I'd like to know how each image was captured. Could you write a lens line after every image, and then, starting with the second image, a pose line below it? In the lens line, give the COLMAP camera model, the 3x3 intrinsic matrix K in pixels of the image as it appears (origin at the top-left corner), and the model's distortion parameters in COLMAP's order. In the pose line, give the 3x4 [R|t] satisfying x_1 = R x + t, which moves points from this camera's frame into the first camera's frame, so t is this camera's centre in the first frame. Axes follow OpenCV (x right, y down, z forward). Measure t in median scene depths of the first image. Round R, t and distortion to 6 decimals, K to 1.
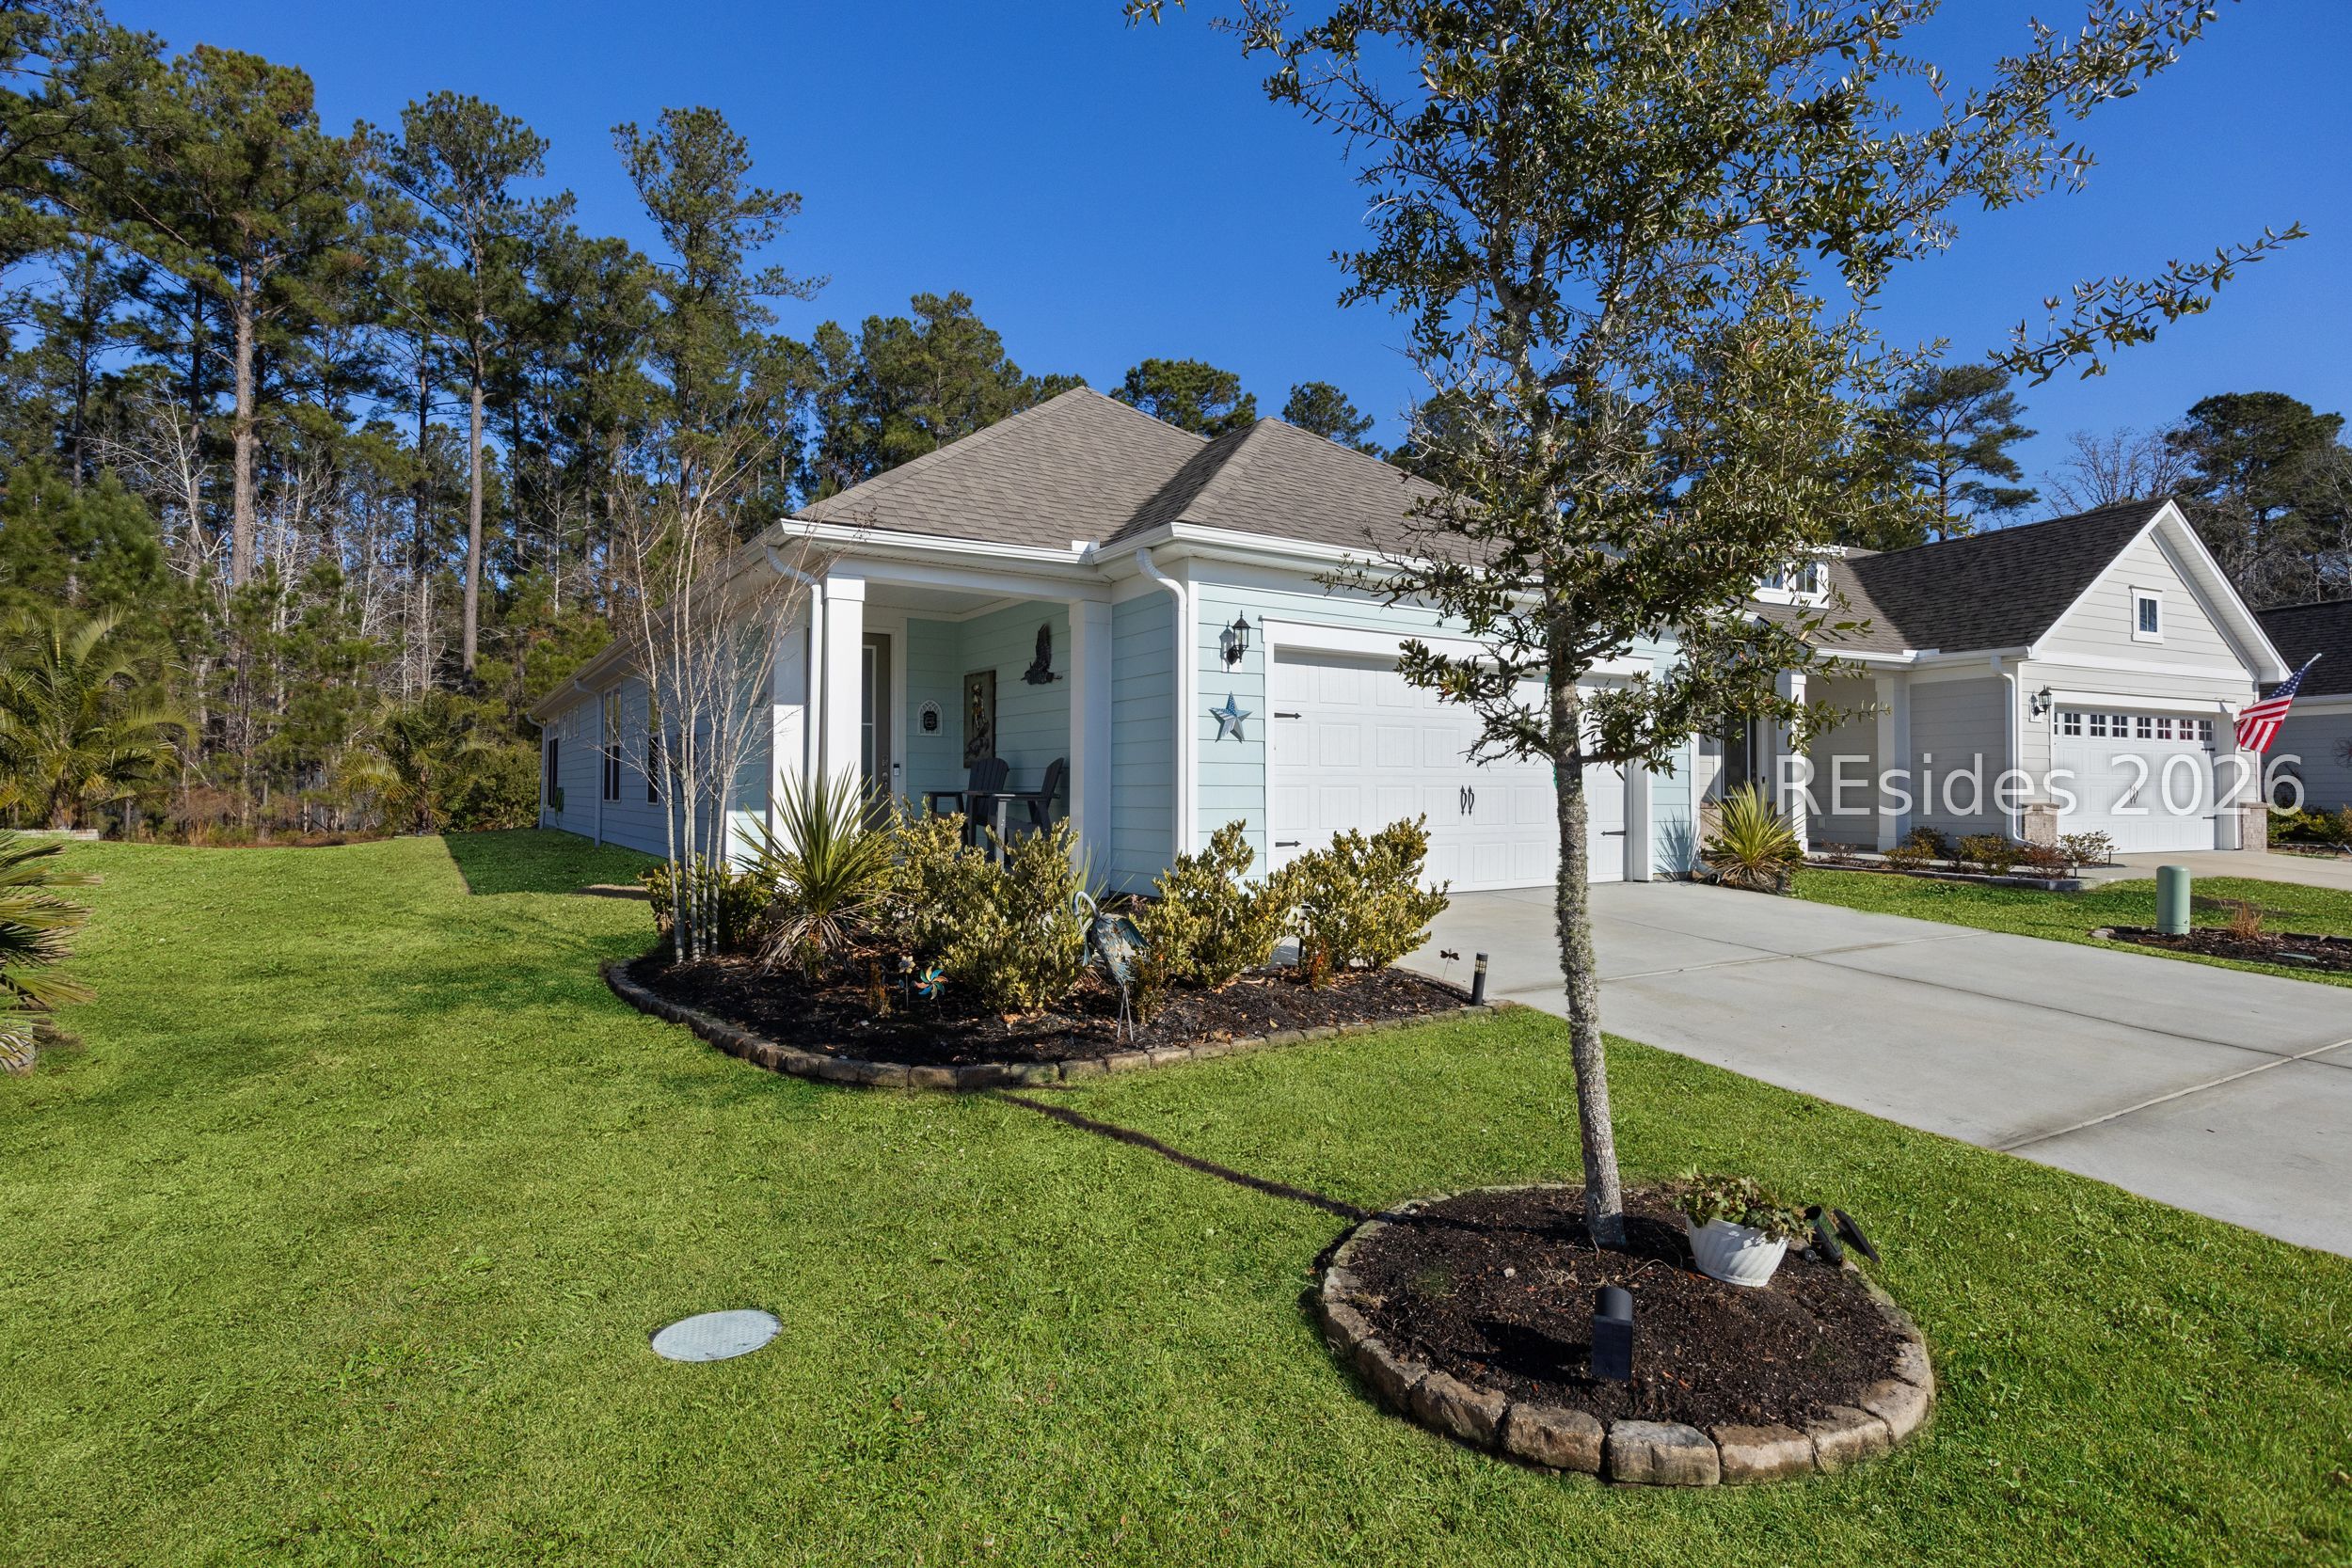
lens RADIAL K [[1123.1, 0, 1176.0], [0, 1123.1, 784.0], [0, 0, 1]] dist [-0.000601, 0.000706]
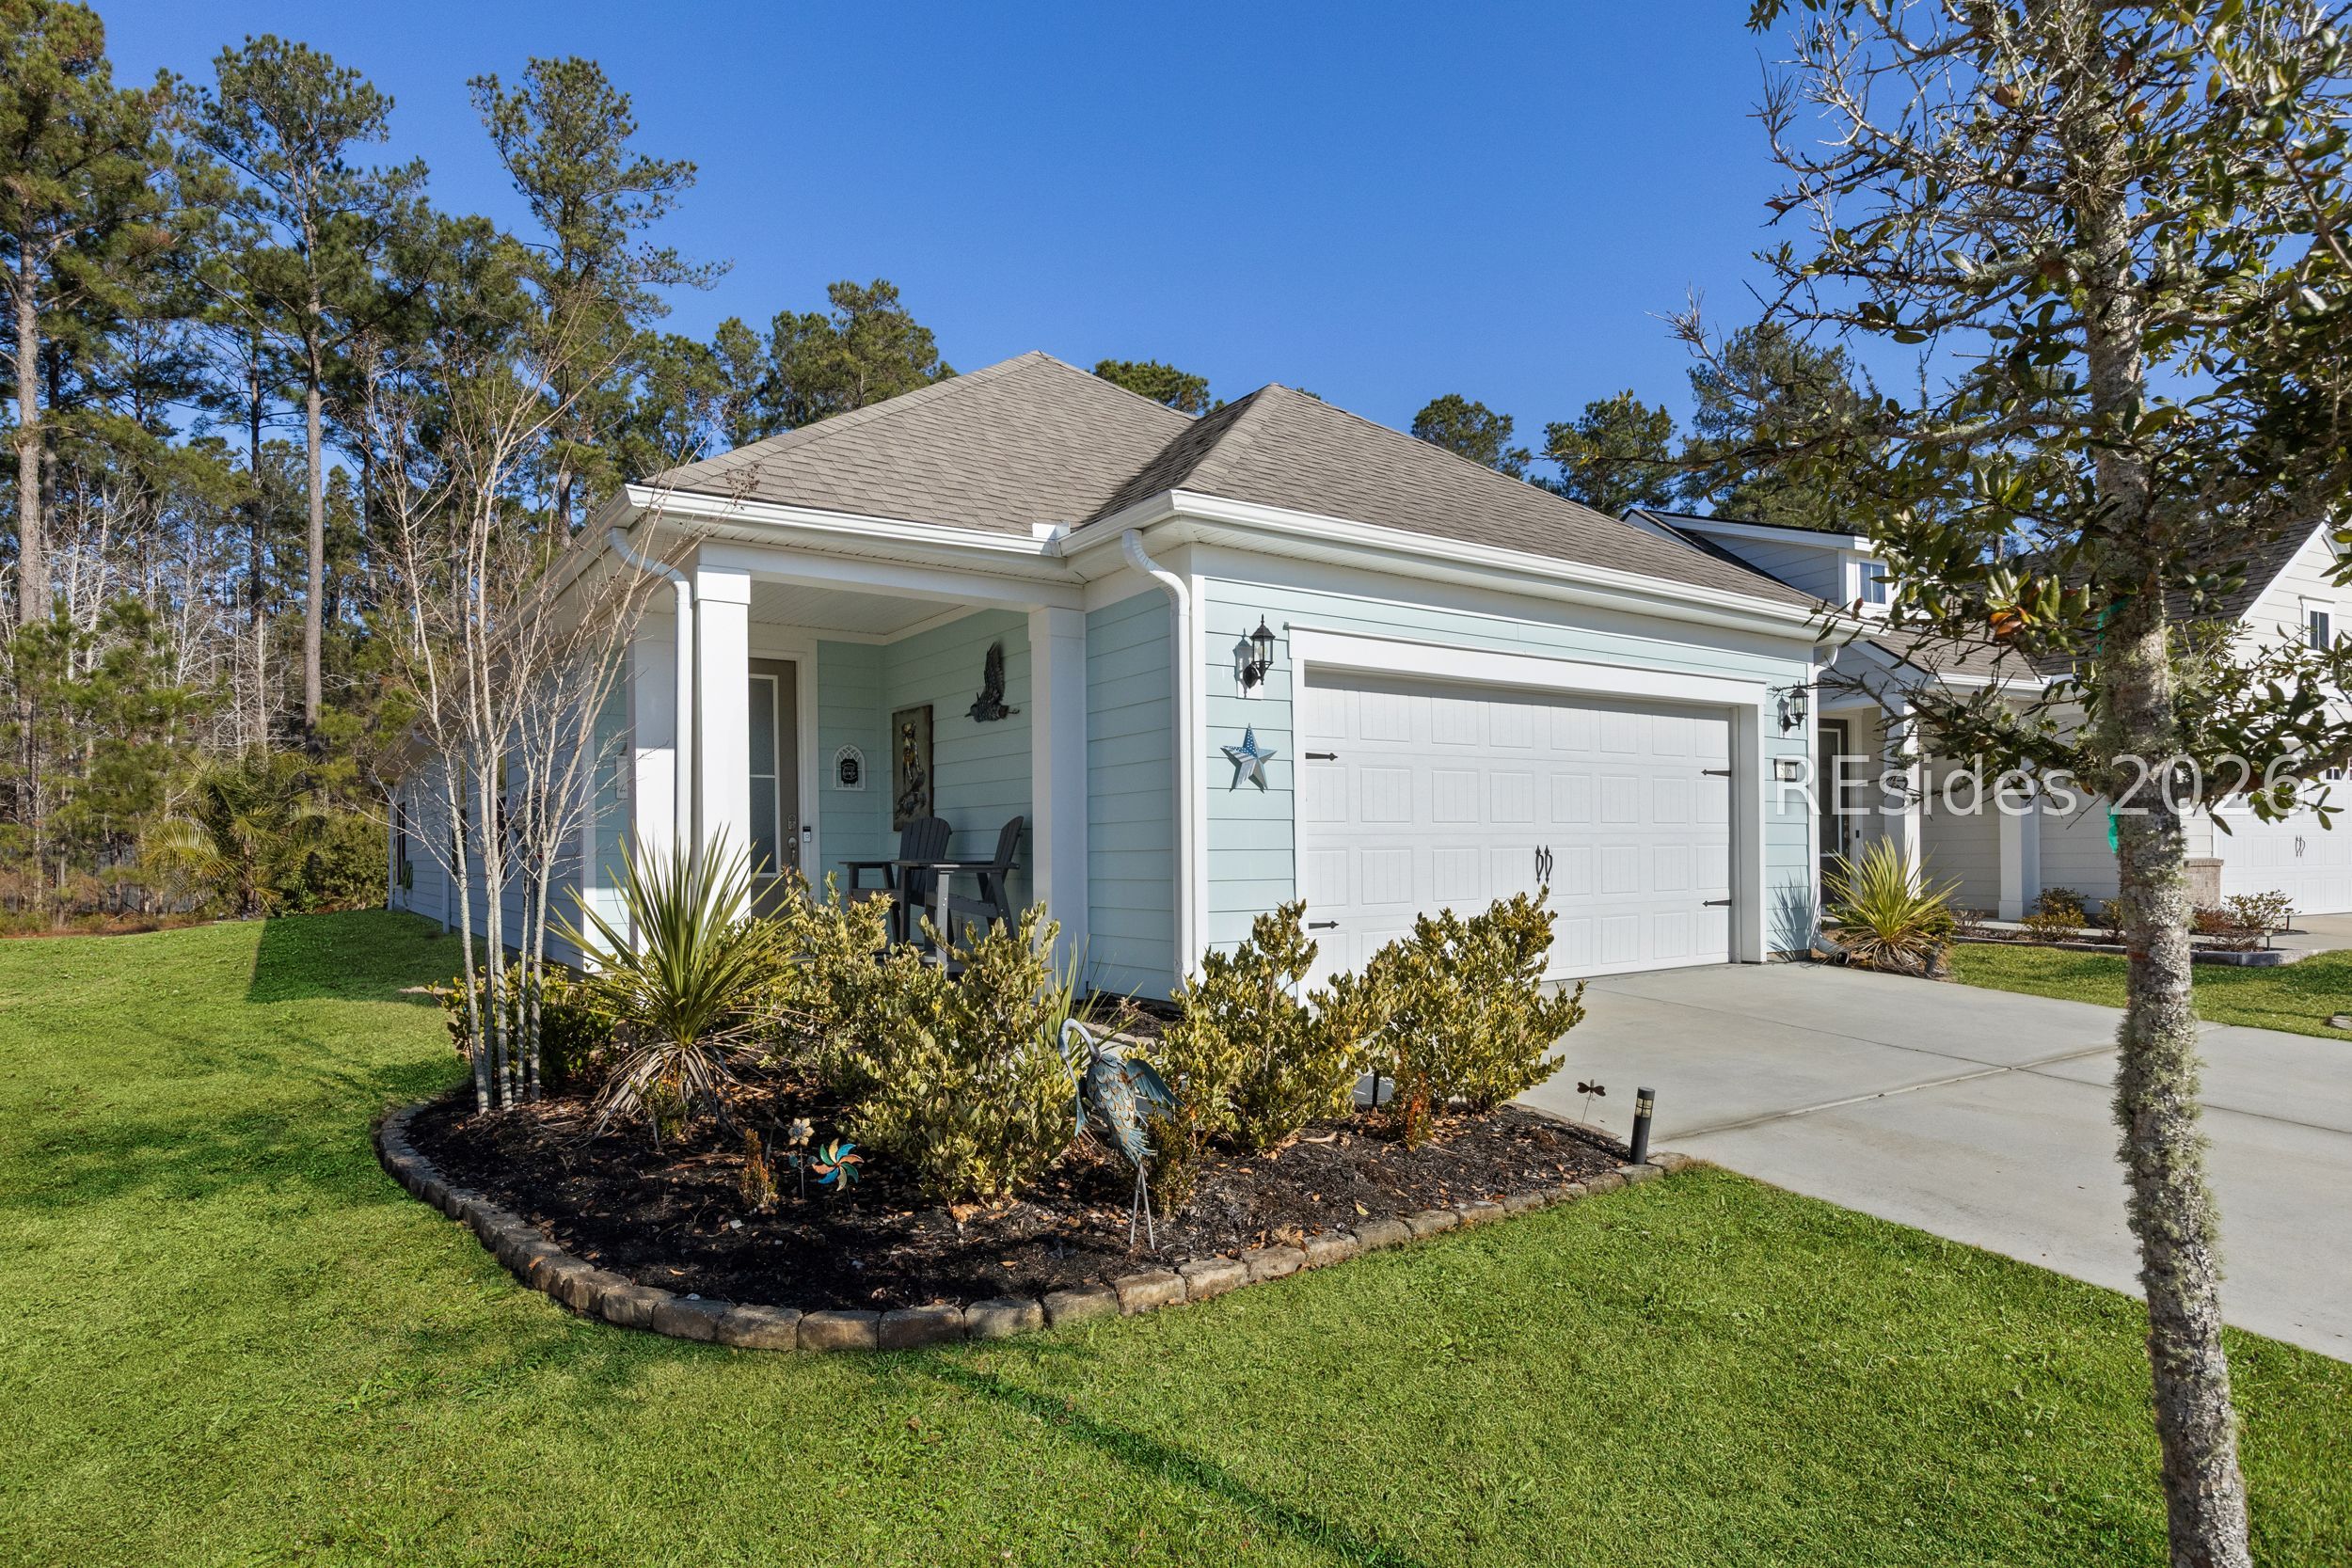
lens RADIAL K [[1257.2, 0, 1186.0], [0, 1257.2, 862.5], [0, 0, 1]] dist [0.000548, -0.001582]
pose [[0.999209, -0.012694, 0.037690, -0.020949], [0.012226, 0.999846, 0.012624, -0.000870], [-0.037844, -0.012153, 0.999210, 0.132471]]
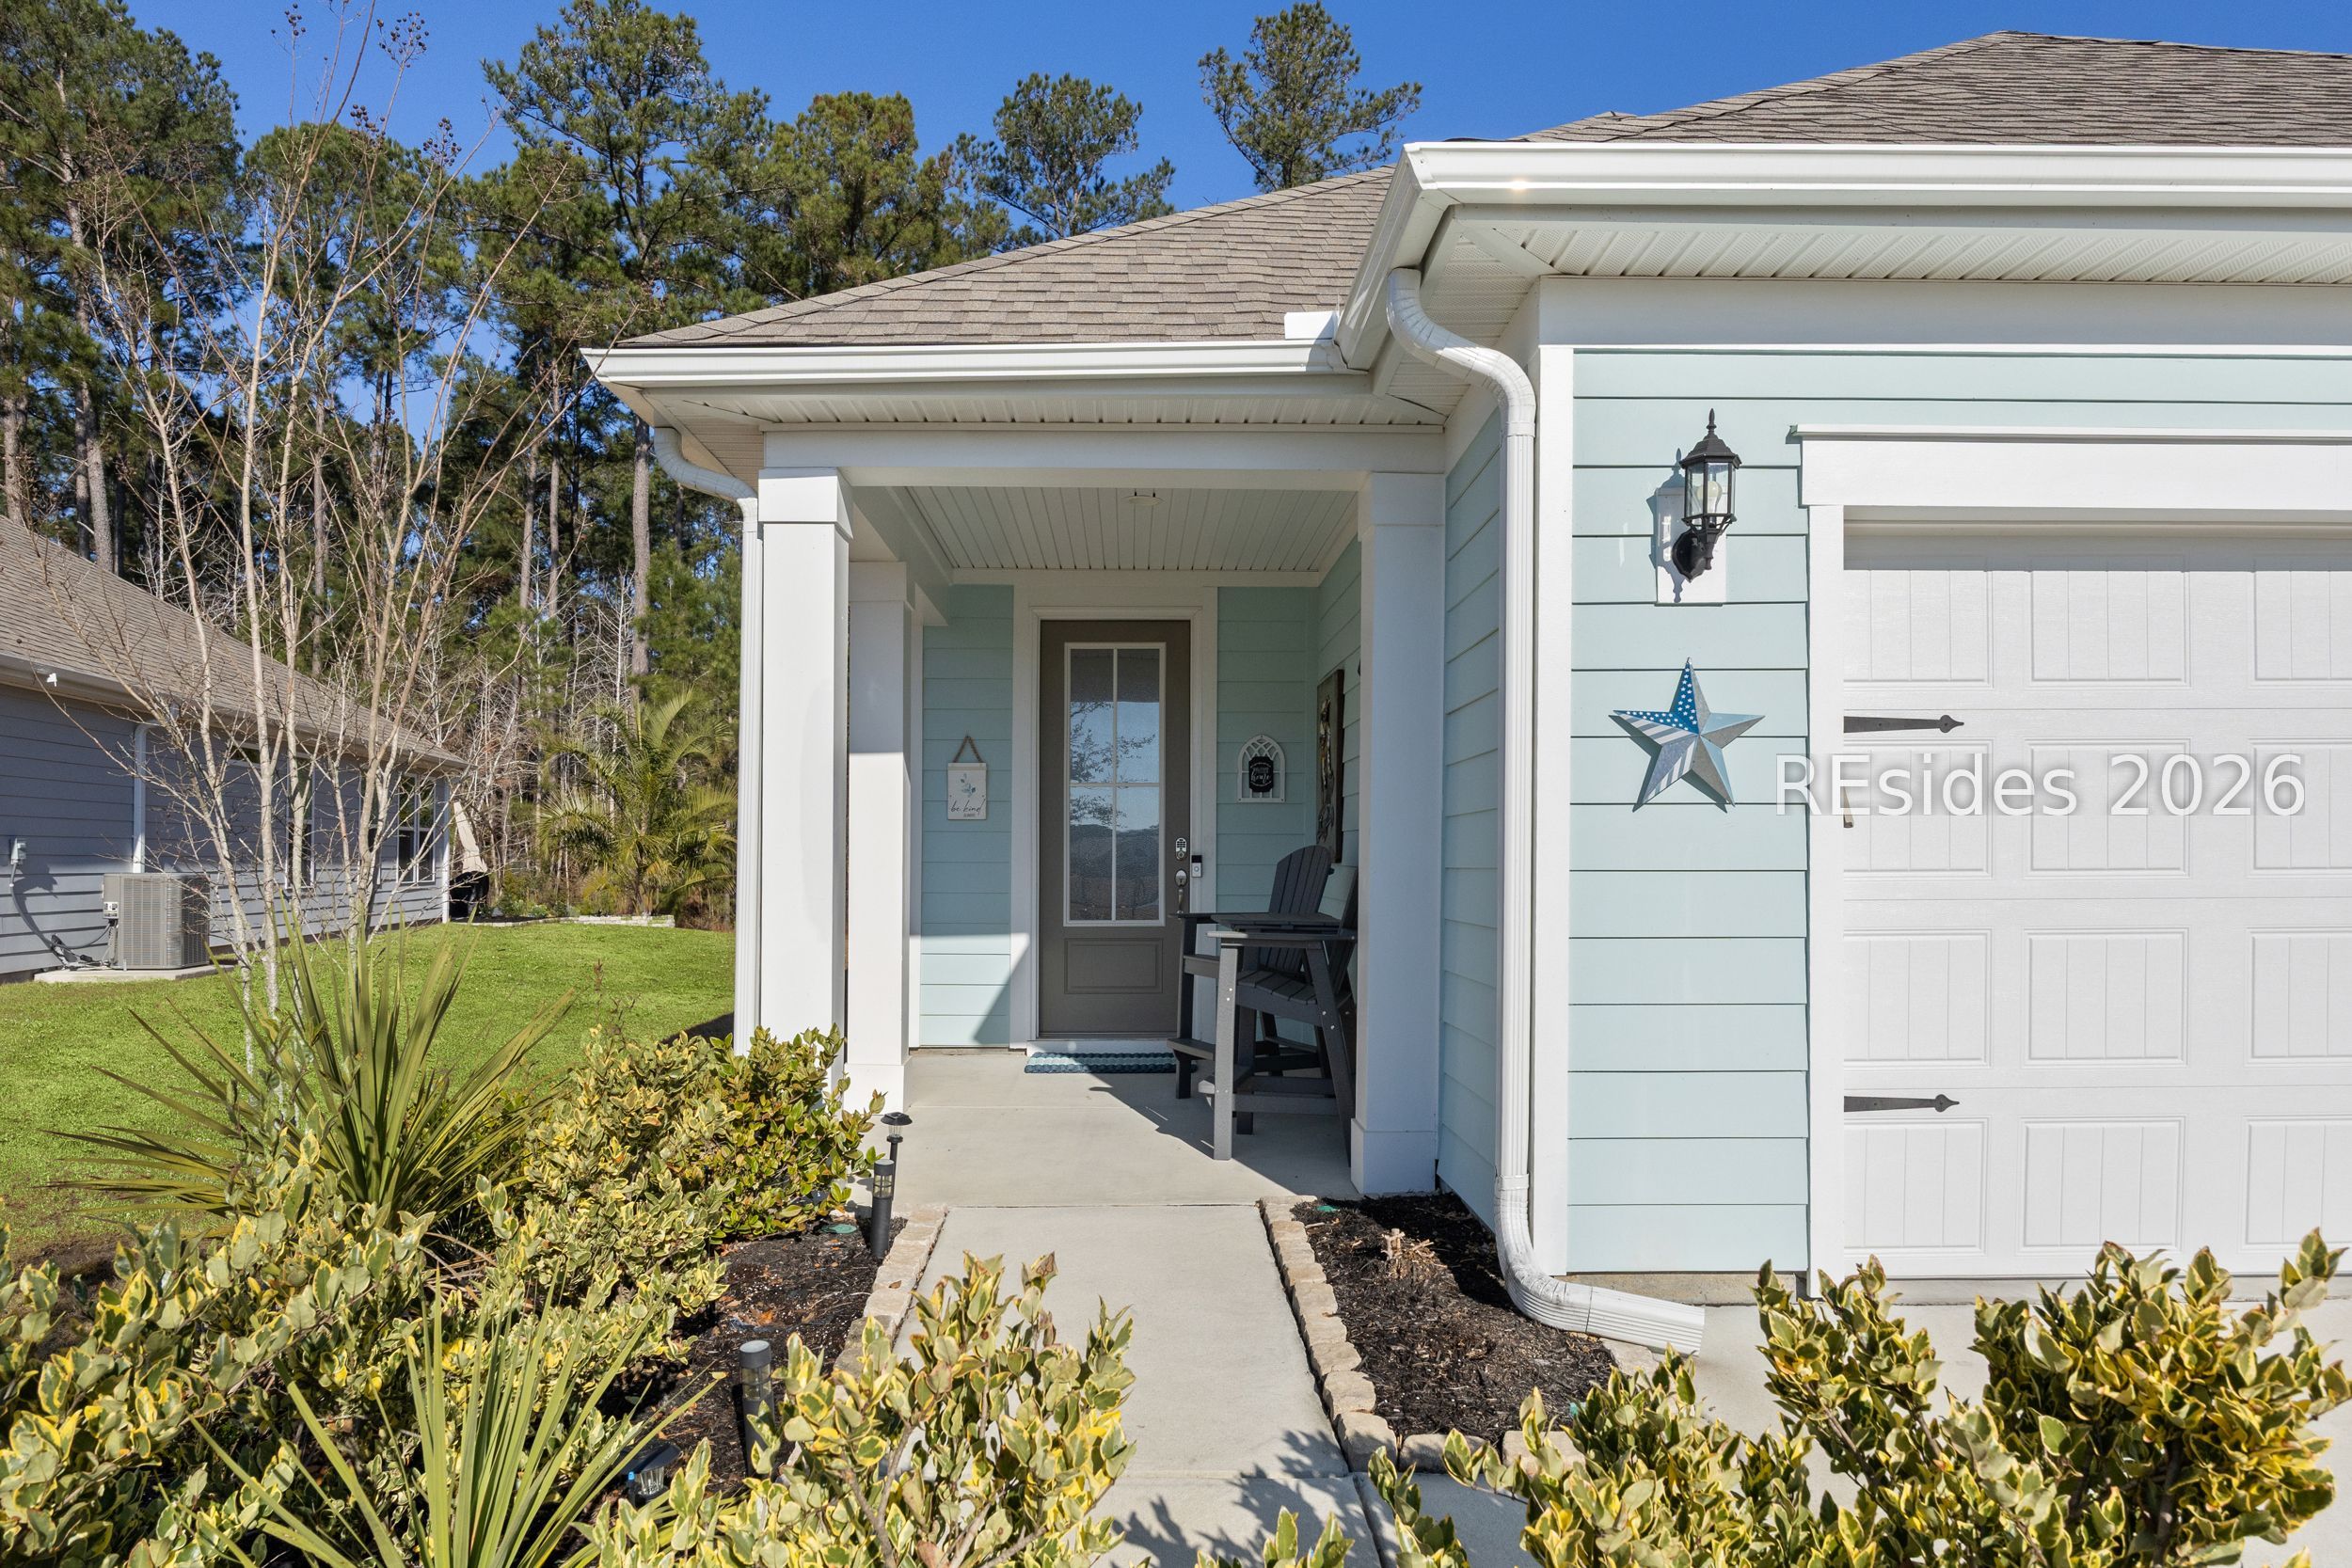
lens RADIAL K [[1445.7, 0, 1171.5], [0, 1445.7, 860.5], [0, 0, 1]] dist [-0.004898, -0.000416]
pose [[0.858532, -0.004635, -0.512739, 0.112554], [0.006504, 0.999977, 0.001851, -0.019113], [0.512718, -0.004924, 0.858543, 0.443322]]
